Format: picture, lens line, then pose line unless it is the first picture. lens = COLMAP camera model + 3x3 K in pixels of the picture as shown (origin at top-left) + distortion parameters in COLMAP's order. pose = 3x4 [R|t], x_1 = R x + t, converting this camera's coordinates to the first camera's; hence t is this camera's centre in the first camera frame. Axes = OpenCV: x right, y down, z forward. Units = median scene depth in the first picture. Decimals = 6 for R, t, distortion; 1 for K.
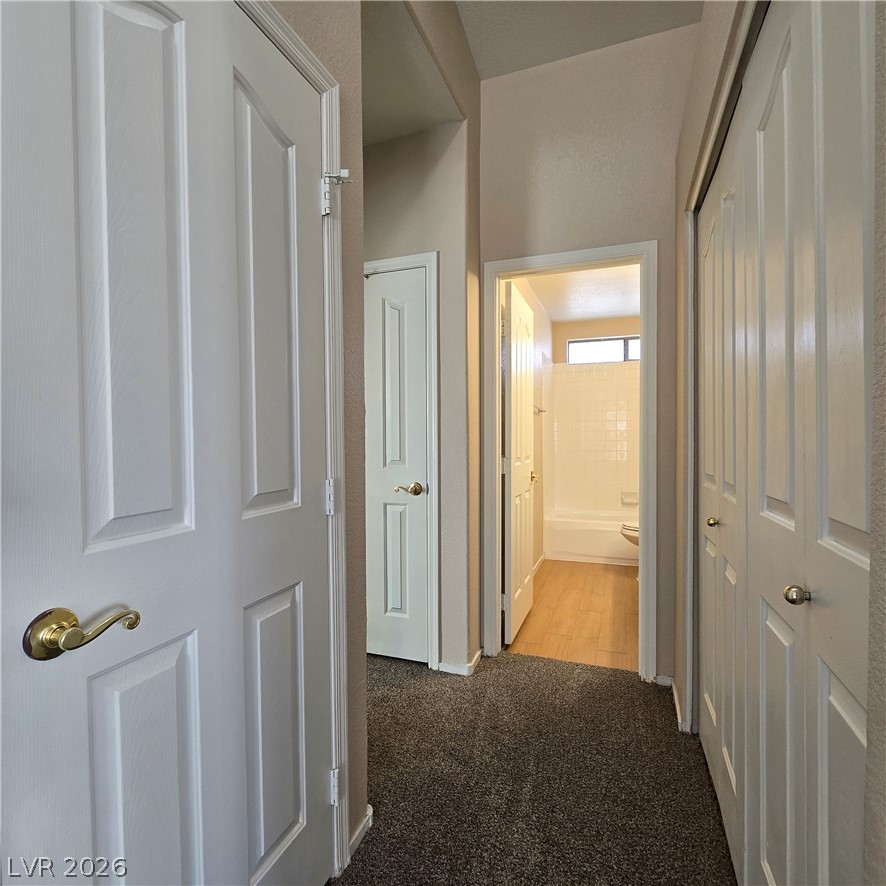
lens RADIAL K [[483.9, 0, 443.2], [0, 483.9, 446.6], [0, 0, 1]] dist [-0.003485, -0.000768]
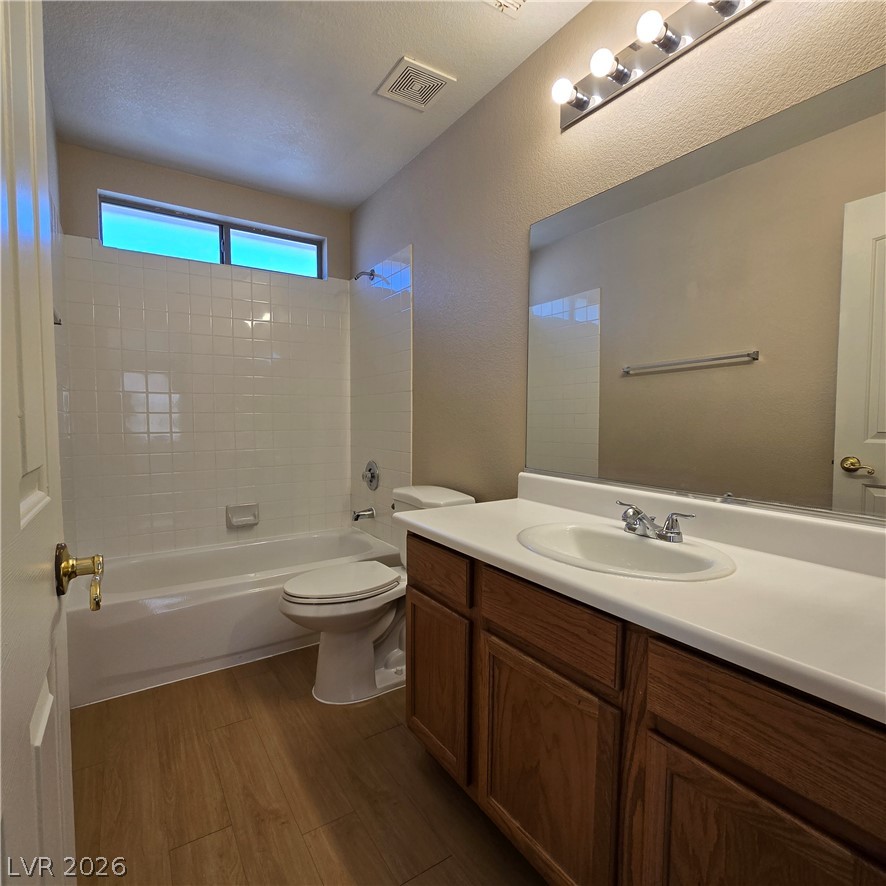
lens RADIAL K [[483.9, 0, 441.0], [0, 483.9, 440.5], [0, 0, 1]] dist [-0.003485, -0.000768]
pose [[0.588051, -0.038008, 0.807930, 0.078488], [0.004357, 0.999030, 0.043827, -0.003151], [-0.808812, -0.022252, 0.587646, 0.517613]]
